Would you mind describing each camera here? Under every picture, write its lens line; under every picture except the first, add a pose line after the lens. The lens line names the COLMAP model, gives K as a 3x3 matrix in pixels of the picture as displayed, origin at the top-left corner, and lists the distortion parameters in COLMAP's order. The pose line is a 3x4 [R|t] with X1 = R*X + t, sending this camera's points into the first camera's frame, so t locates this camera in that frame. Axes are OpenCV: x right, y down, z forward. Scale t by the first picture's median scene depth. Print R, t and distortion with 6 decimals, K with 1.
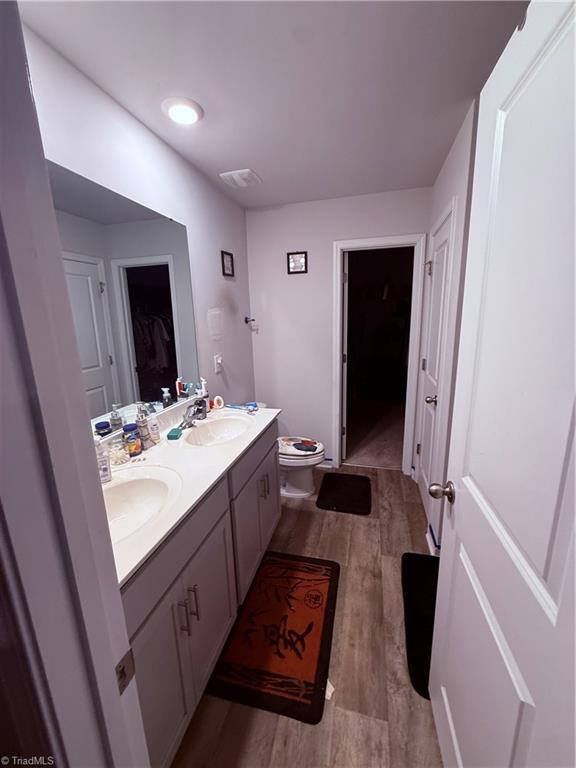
lens RADIAL K [[305.5, 0, 288.2], [0, 305.5, 382.6], [0, 0, 1]] dist [-0.019431, 0.000853]
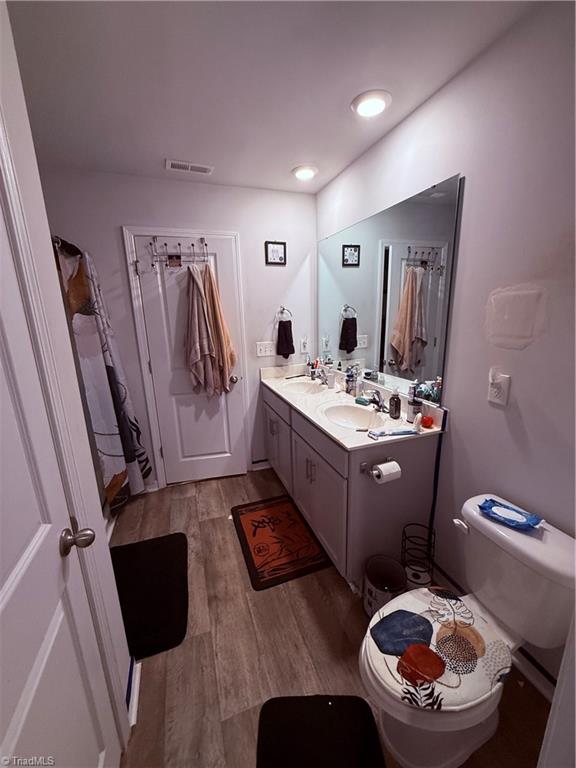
lens RADIAL K [[305.5, 0, 291.5], [0, 305.5, 380.2], [0, 0, 1]] dist [-0.019431, 0.000853]
pose [[-0.820822, 0.179116, -0.542374, 0.516066], [-0.065013, 0.914091, 0.400264, -0.384840], [0.567472, 0.363807, -0.738661, 1.701266]]
